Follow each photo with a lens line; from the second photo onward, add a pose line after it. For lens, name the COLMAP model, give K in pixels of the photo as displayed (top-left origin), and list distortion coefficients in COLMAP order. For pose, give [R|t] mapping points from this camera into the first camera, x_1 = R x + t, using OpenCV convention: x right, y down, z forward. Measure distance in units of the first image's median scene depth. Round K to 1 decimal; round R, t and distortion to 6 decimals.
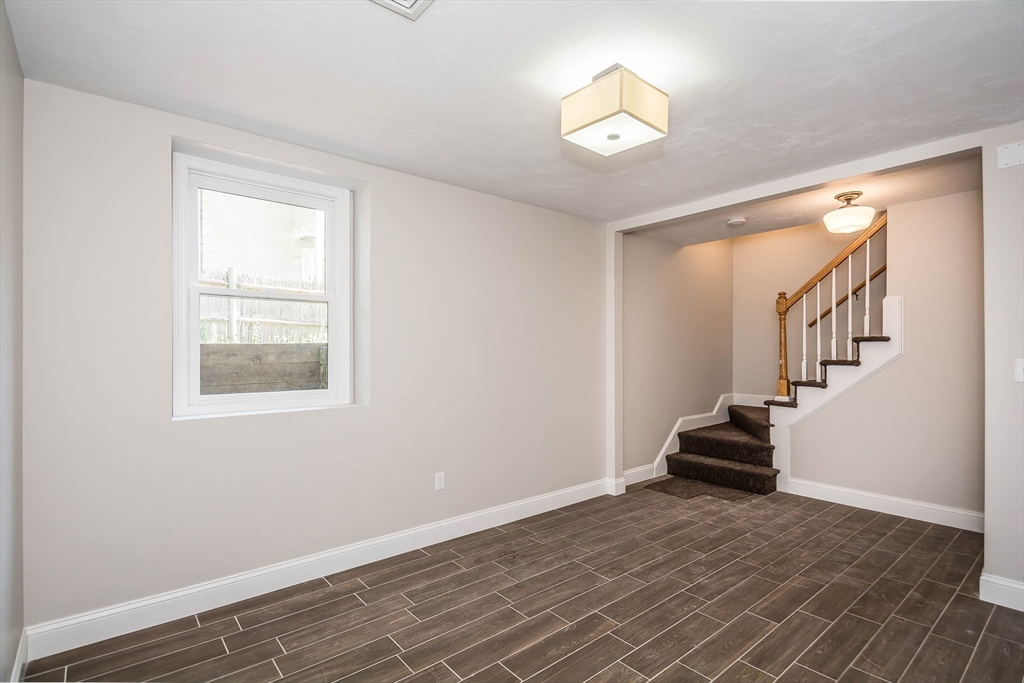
lens RADIAL K [[502.2, 0, 513.5], [0, 502.2, 347.5], [0, 0, 1]] dist [0.000480, -0.000540]
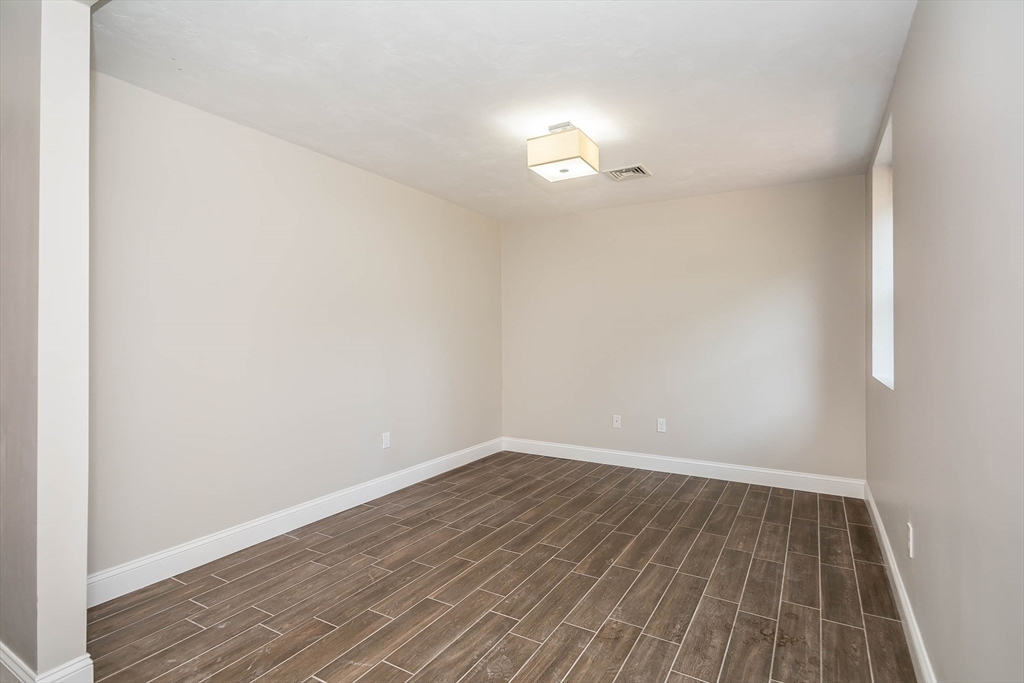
lens RADIAL K [[502.2, 0, 513.4], [0, 502.2, 338.0], [0, 0, 1]] dist [0.000480, -0.000540]
pose [[-0.947373, 0.004300, -0.320103, 0.624026], [0.003312, 0.999988, 0.003633, 0.034099], [0.320115, 0.002382, -0.947376, 1.821304]]
